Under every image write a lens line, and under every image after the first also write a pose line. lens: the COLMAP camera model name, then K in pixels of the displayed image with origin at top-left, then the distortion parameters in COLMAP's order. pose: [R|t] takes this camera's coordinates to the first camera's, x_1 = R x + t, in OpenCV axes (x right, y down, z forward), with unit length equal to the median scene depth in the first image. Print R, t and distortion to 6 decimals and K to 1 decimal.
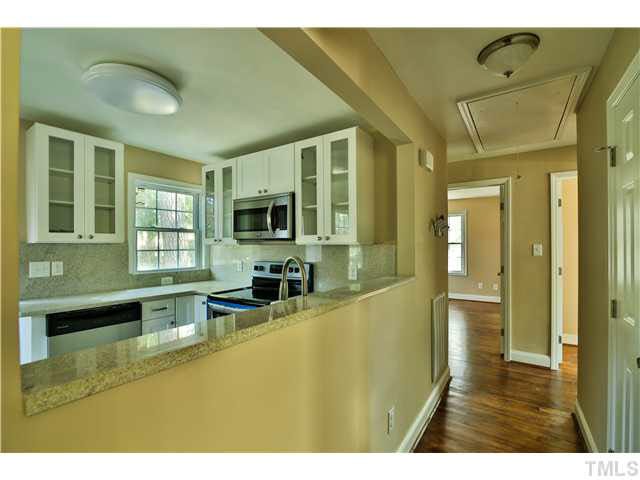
lens RADIAL K [[305.4, 0, 320.0], [0, 305.4, 240.0], [0, 0, 1]] dist [-0.013234, -0.000703]
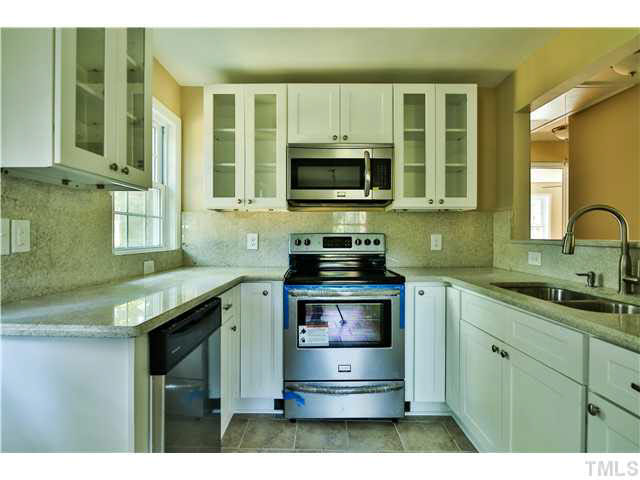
lens RADIAL K [[347.8, 0, 320.4], [0, 347.8, 237.4], [0, 0, 1]] dist [-0.014531, 0.000142]
pose [[0.818498, 0.001476, 0.574508, -0.727501], [-0.011458, 0.999840, 0.013756, 0.076639], [-0.574396, -0.017842, 0.818383, 0.321741]]
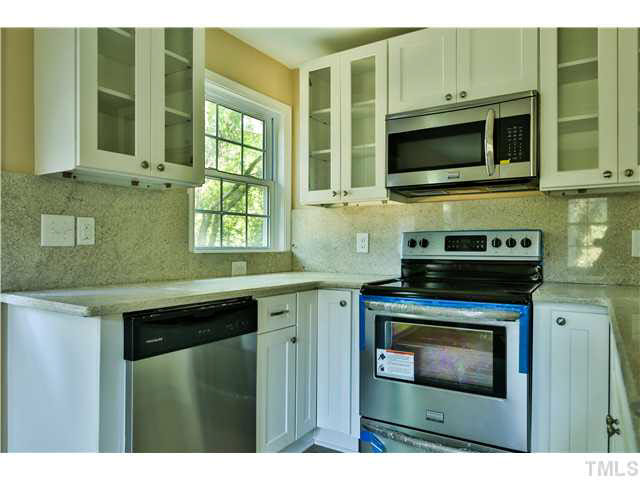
lens RADIAL K [[446.9, 0, 318.4], [0, 446.9, 242.1], [0, 0, 1]] dist [0.000013, 0.000442]
pose [[0.999187, 0.005087, 0.039983, -0.464376], [-0.005388, 0.999958, 0.007441, 0.095165], [-0.039944, -0.007651, 0.999173, 0.218381]]
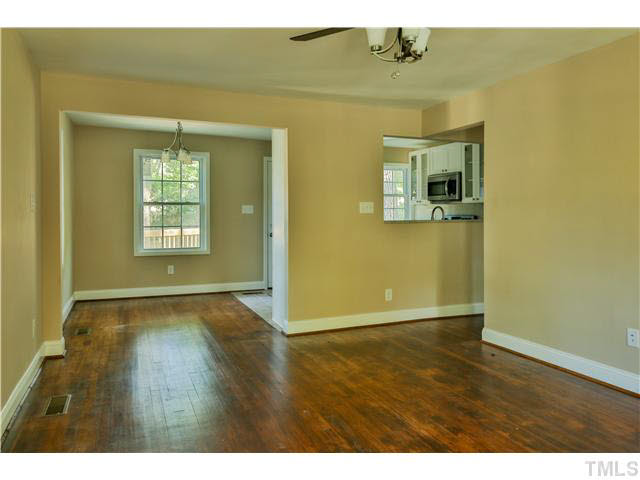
lens RADIAL K [[475.0, 0, 320.5], [0, 475.0, 231.6], [0, 0, 1]] dist [-0.002339, 0.003048]
pose [[0.846374, 0.021614, -0.532150, 0.608766], [0.009571, 0.998398, 0.055774, 0.016732], [0.532503, -0.052299, 0.844811, -1.504975]]
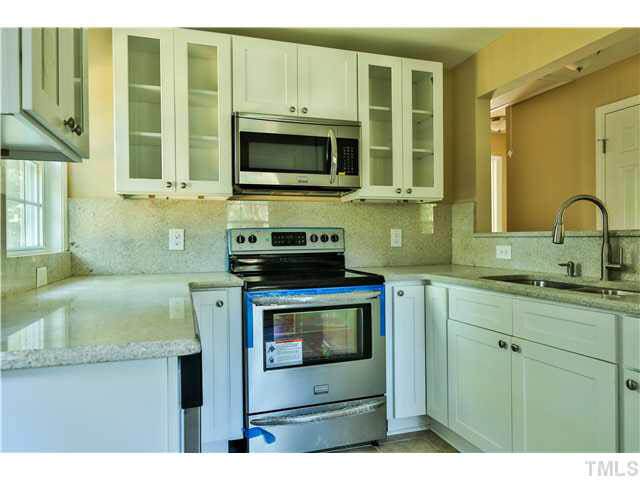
lens RADIAL K [[434.7, 0, 322.2], [0, 434.7, 239.1], [0, 0, 1]] dist [-0.002569, -0.001053]
pose [[0.598938, -0.004866, 0.800781, -0.871538], [-0.002554, 0.999965, 0.007986, 0.094935], [-0.800791, -0.006828, 0.598904, 0.435822]]
